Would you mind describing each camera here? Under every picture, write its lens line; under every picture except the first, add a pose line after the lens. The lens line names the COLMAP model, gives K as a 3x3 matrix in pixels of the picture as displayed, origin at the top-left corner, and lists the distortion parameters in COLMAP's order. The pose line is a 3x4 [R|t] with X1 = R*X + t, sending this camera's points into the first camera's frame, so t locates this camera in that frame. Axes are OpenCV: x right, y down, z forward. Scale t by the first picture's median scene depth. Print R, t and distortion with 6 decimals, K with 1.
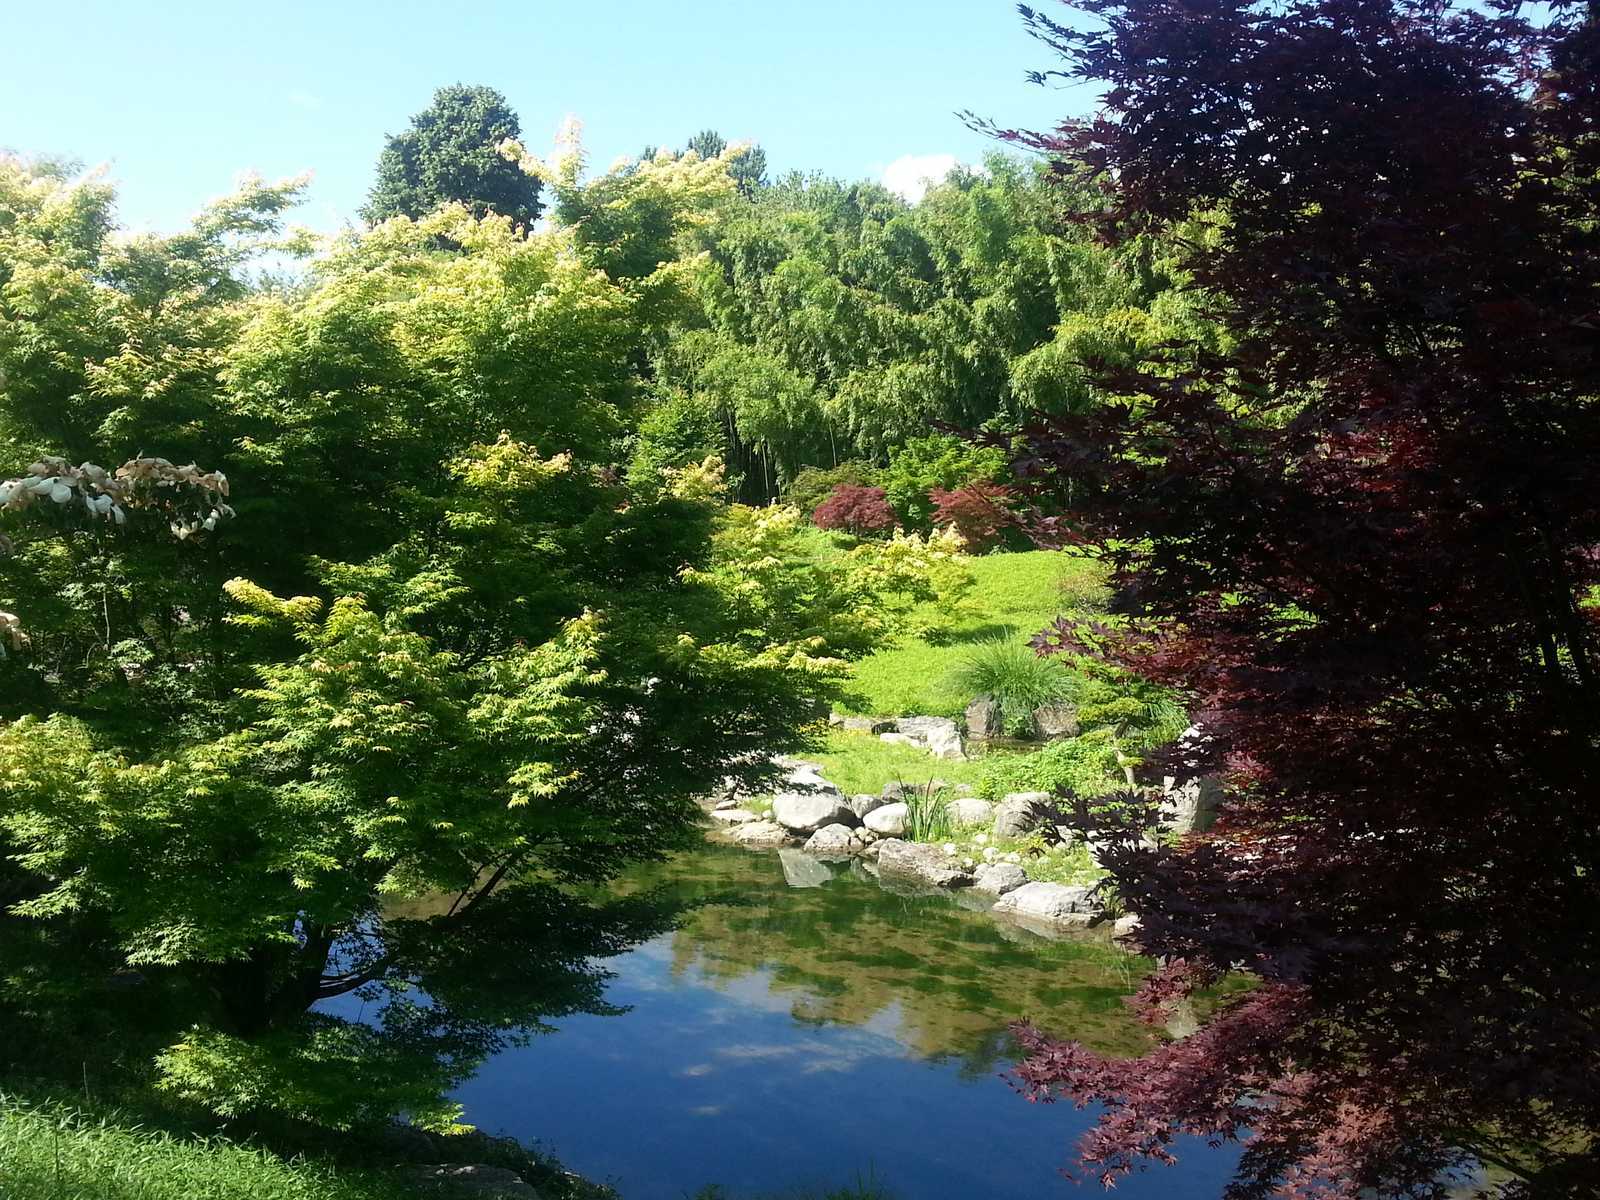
lens RADIAL K [[1674.5, 0, 807.1], [0, 1674.5, 619.9], [0, 0, 1]] dist [0.055263, -0.160581]
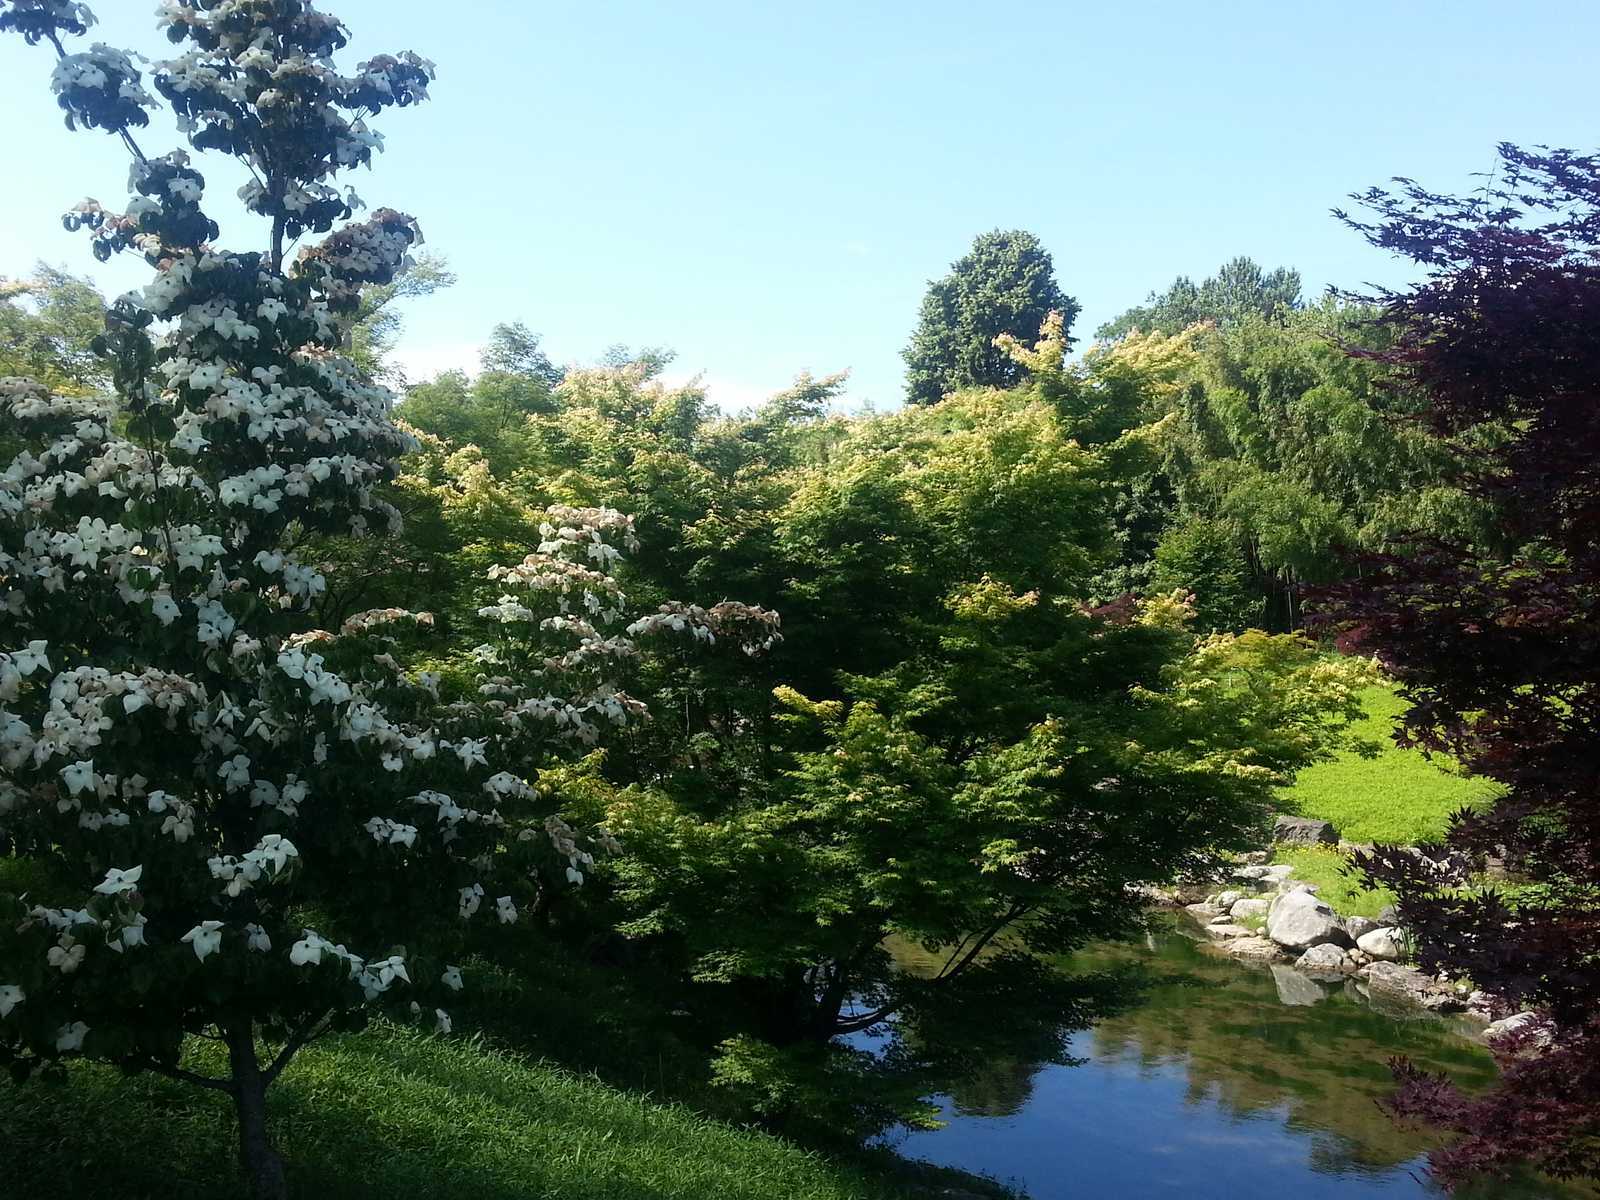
lens RADIAL K [[1674.5, 0, 807.1], [0, 1674.5, 619.9], [0, 0, 1]] dist [0.055263, -0.160581]
pose [[0.951373, 0.008838, -0.307914, 0.070425], [-0.031149, 0.997225, -0.067618, 0.010318], [0.306462, 0.073922, 0.949008, -0.207645]]
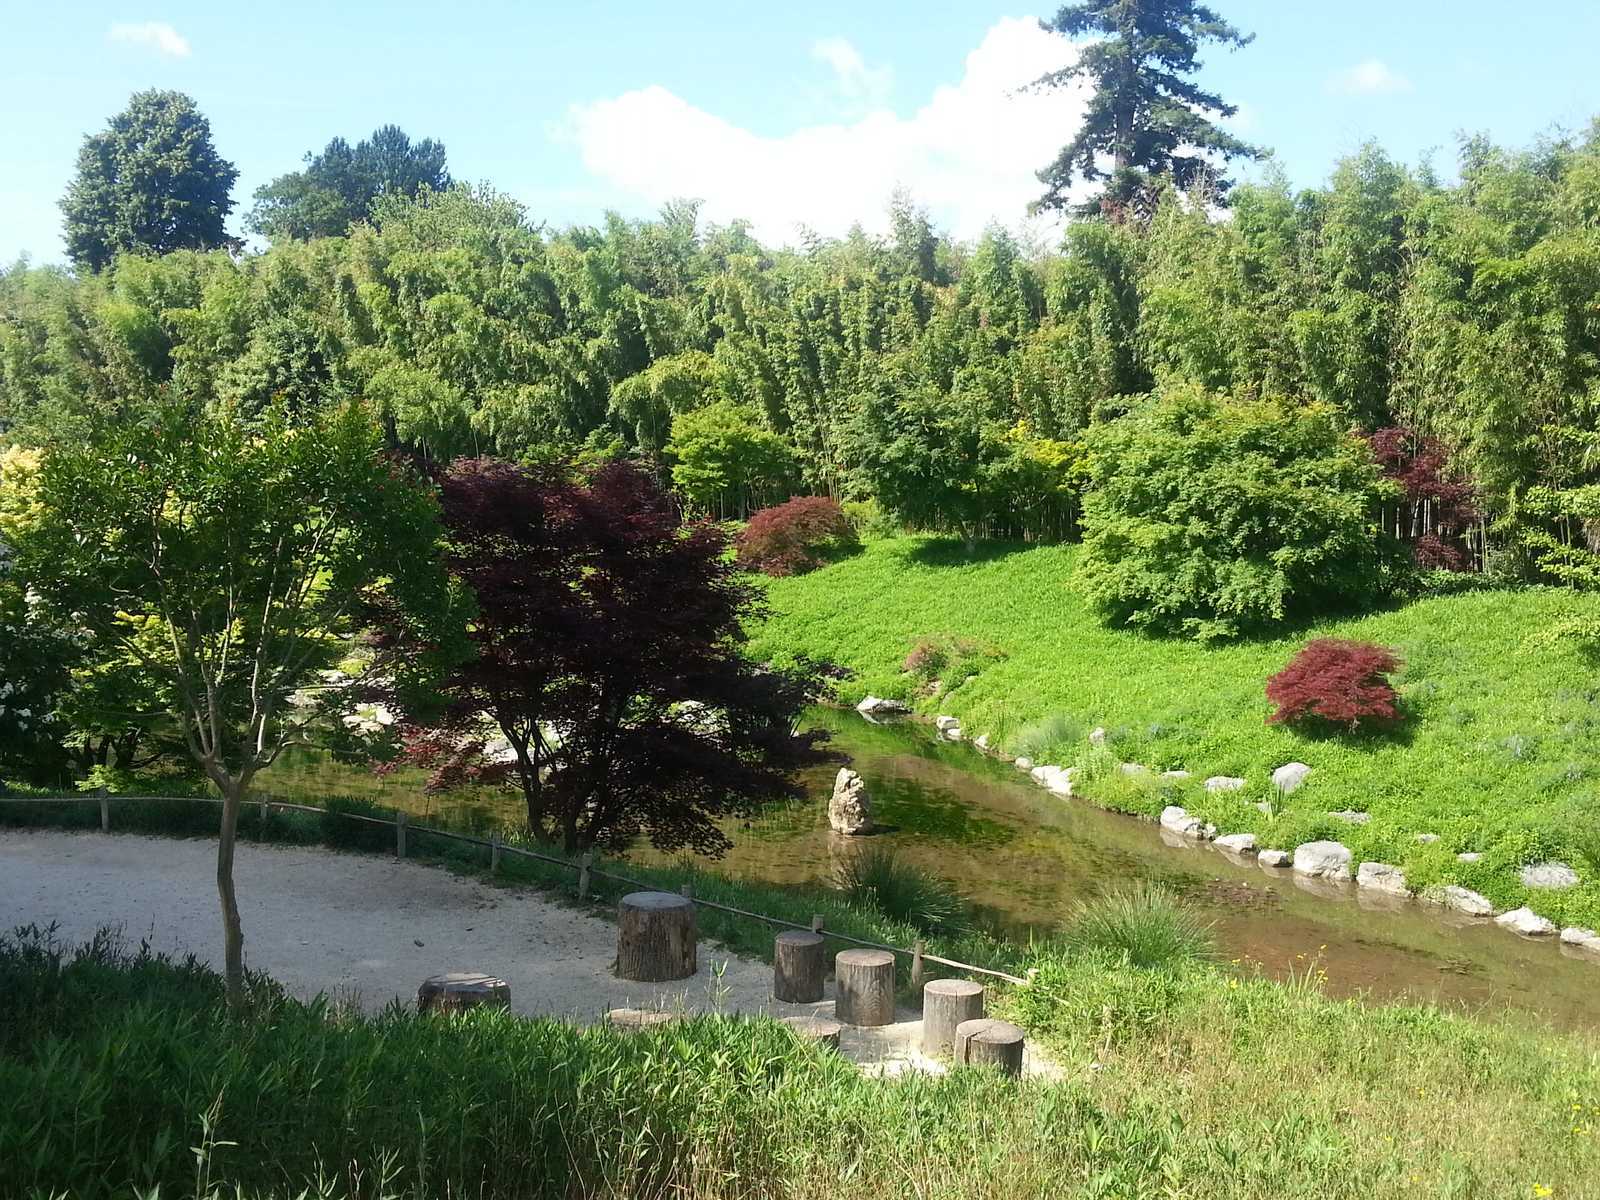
lens RADIAL K [[1646.5, 0, 800.0], [0, 1646.5, 600.0], [0, 0, 1]] dist [0.137624, -0.263630]
pose [[0.985402, 0.007843, 0.170062, 0.283242], [-0.011358, 0.999741, 0.019704, -0.091672], [-0.169864, -0.021348, 0.985236, -1.715409]]
